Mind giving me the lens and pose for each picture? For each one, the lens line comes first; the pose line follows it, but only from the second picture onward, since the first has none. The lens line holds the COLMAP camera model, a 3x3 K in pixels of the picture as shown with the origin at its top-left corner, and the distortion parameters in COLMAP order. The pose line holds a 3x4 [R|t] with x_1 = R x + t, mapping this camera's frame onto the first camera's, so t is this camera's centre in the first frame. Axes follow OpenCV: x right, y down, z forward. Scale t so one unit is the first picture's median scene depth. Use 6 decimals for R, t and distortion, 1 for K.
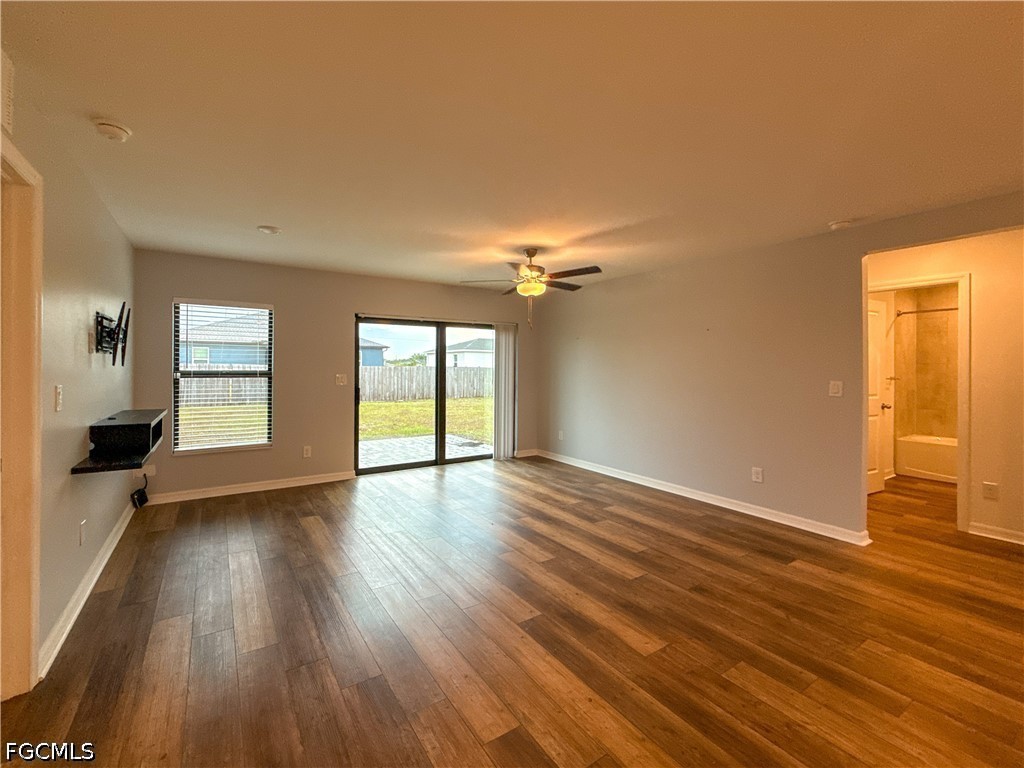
lens RADIAL K [[428.2, 0, 469.6], [0, 428.2, 366.8], [0, 0, 1]] dist [0.000877, -0.000170]
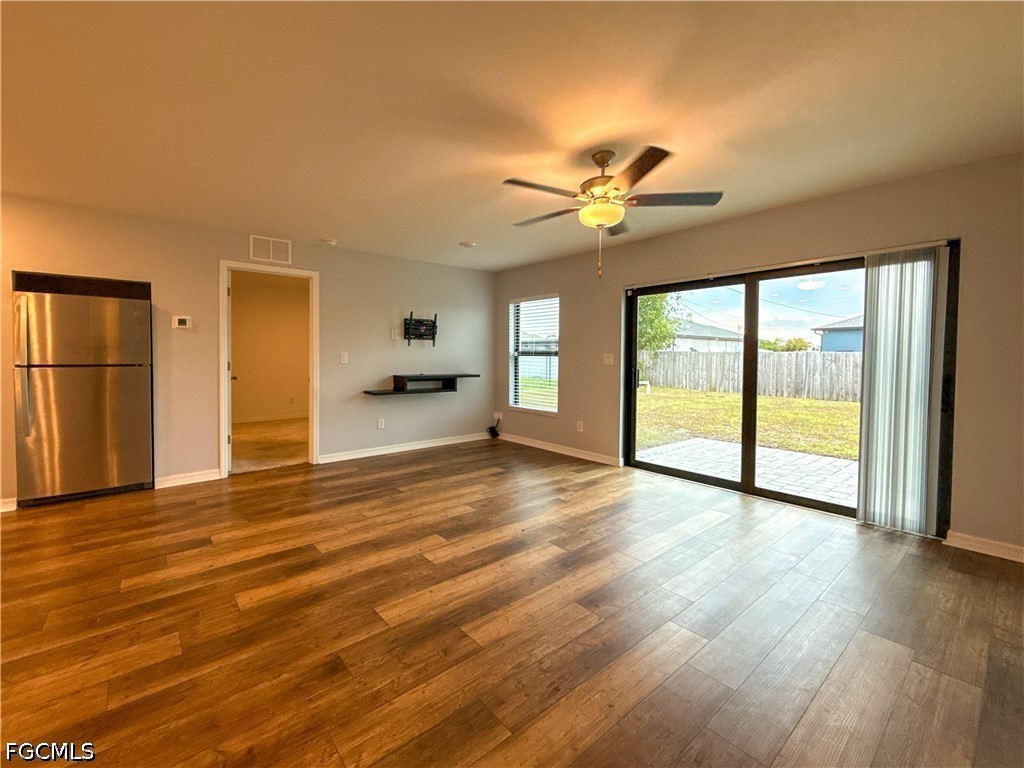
lens RADIAL K [[428.2, 0, 469.6], [0, 428.2, 366.8], [0, 0, 1]] dist [0.000877, -0.000170]
pose [[0.114749, 0.021968, -0.993152, 1.021334], [-0.004619, 0.999756, 0.021580, 0.045033], [0.993384, 0.002111, 0.114822, 0.966671]]
